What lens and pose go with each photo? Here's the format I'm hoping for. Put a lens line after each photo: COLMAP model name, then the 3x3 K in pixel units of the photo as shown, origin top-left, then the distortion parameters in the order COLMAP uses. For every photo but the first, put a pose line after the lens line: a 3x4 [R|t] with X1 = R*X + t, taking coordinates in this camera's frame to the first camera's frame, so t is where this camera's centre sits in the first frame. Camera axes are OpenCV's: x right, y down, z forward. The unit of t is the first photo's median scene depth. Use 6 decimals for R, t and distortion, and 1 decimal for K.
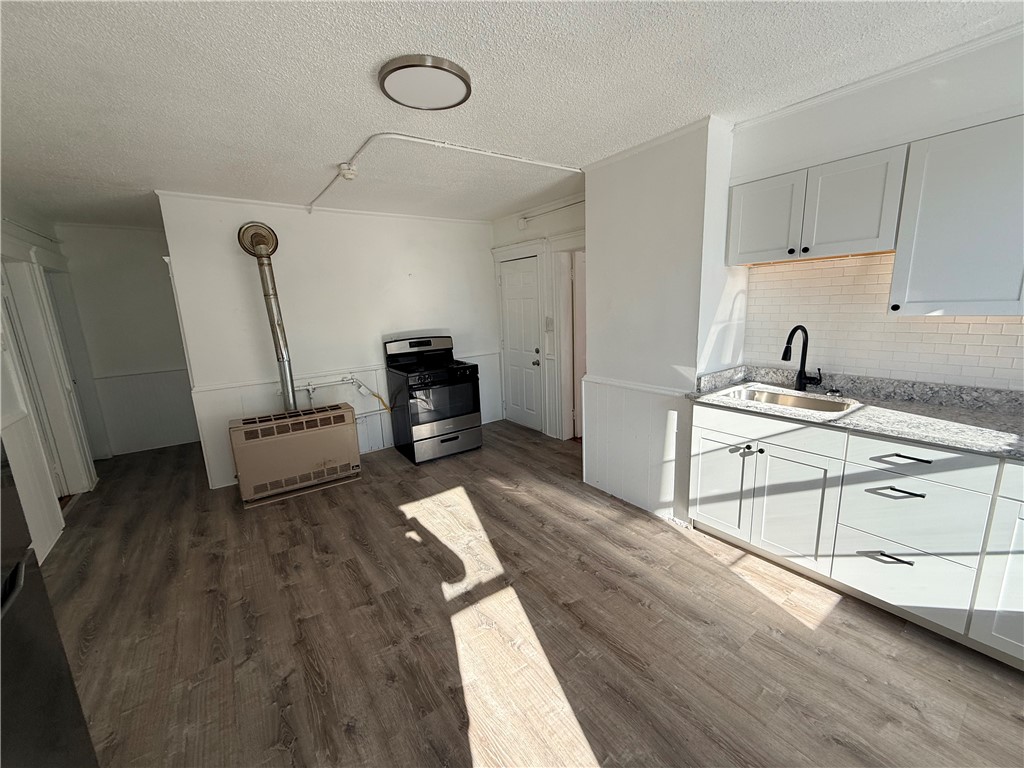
lens RADIAL K [[405.8, 0, 510.4], [0, 405.8, 384.1], [0, 0, 1]] dist [-0.000152, -0.000255]
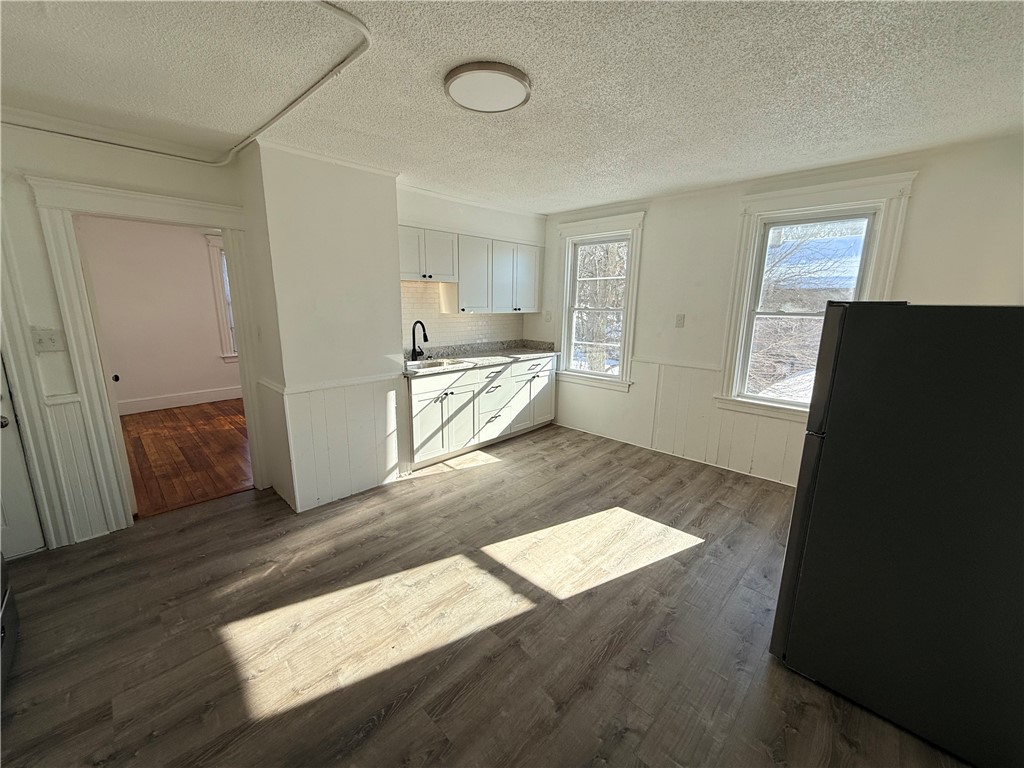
lens RADIAL K [[405.8, 0, 508.0], [0, 405.8, 385.9], [0, 0, 1]] dist [-0.000152, -0.000255]
pose [[-0.172877, -0.167637, 0.970573, -0.996264], [0.189956, 0.961235, 0.199858, -0.149939], [-0.966453, 0.218917, -0.134332, 0.926038]]
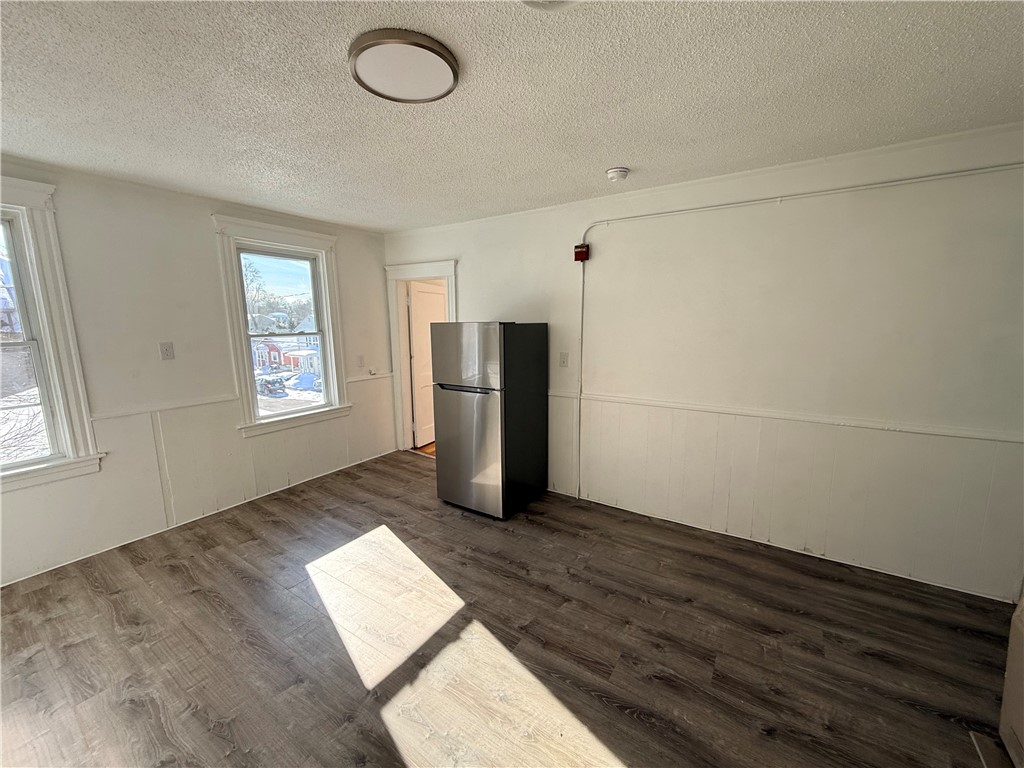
lens RADIAL K [[405.8, 0, 510.7], [0, 405.8, 386.0], [0, 0, 1]] dist [-0.000152, -0.000255]
pose [[-0.934979, 0.103090, -0.339392, -0.046136], [-0.023498, 0.936730, 0.349264, -0.308083], [0.353925, 0.334530, -0.873400, 1.498794]]
